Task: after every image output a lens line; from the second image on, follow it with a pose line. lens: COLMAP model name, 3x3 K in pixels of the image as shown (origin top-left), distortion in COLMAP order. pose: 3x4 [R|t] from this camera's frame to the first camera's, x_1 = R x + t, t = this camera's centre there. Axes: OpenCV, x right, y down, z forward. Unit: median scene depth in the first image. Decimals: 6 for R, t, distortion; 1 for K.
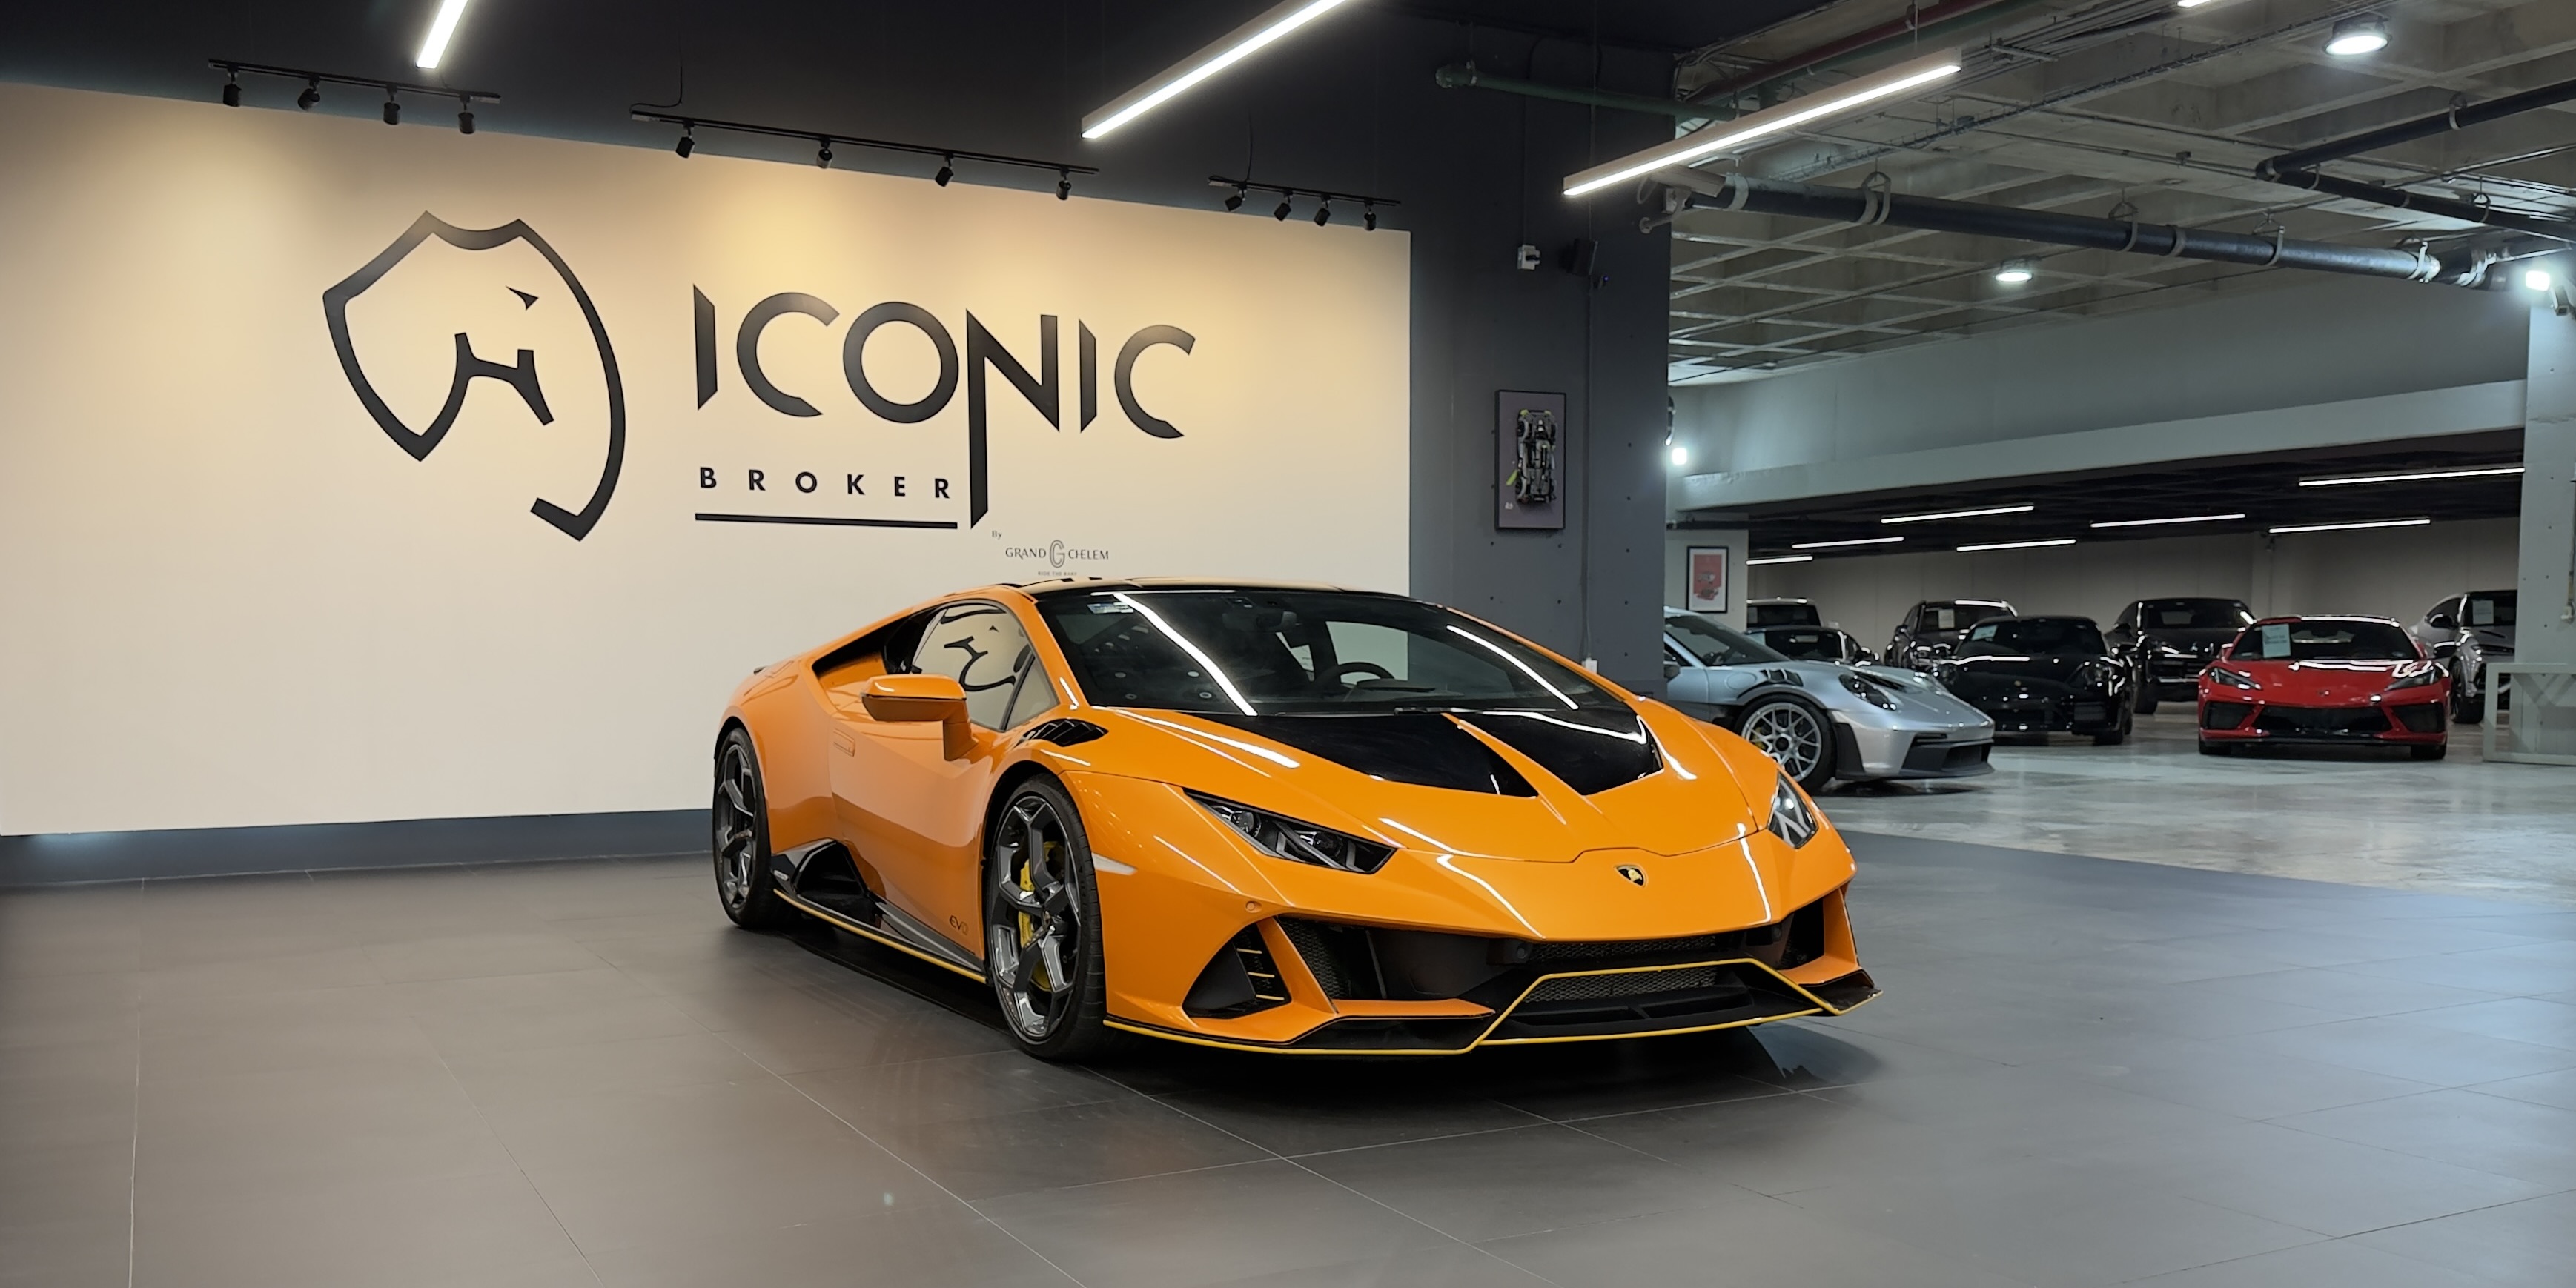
lens RADIAL K [[2146.3, 0, 1439.8], [0, 2146.3, 854.8], [0, 0, 1]] dist [0.253582, -0.444748]
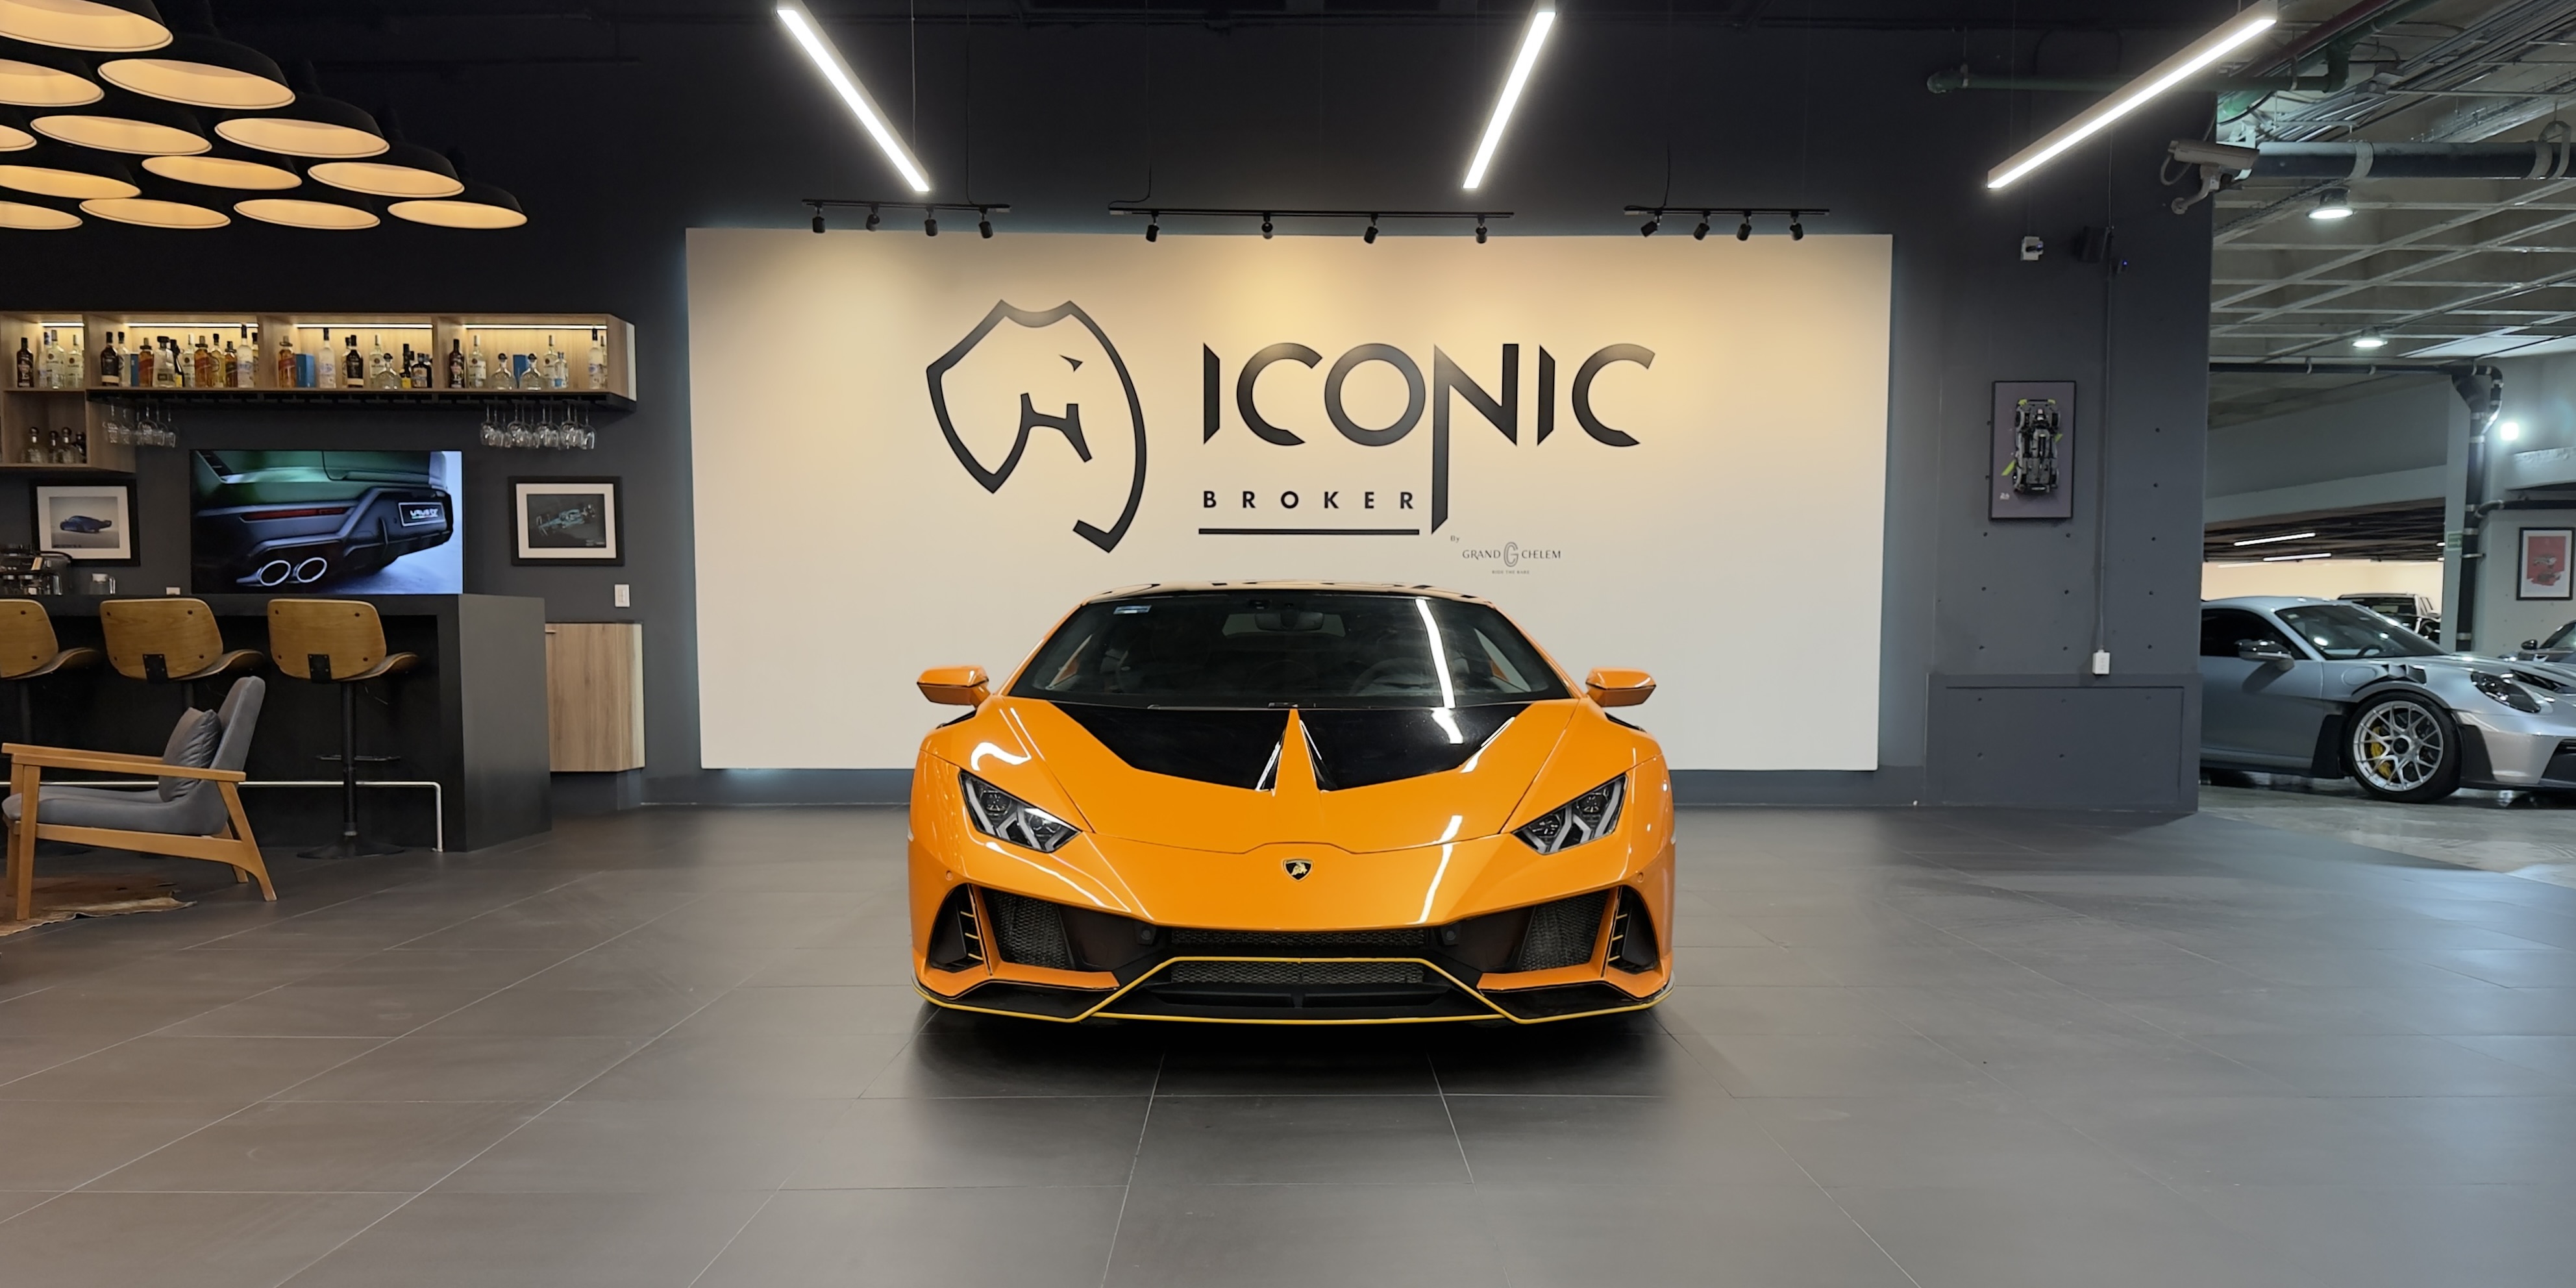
lens RADIAL K [[1965.7, 0, 1412.7], [0, 1965.7, 800.8], [0, 0, 1]] dist [0.097374, -0.163390]
pose [[0.882632, 0.047419, -0.467668, 0.262838], [-0.051885, 0.998648, 0.003336, -0.013091], [0.467193, 0.021321, 0.883898, 0.086061]]
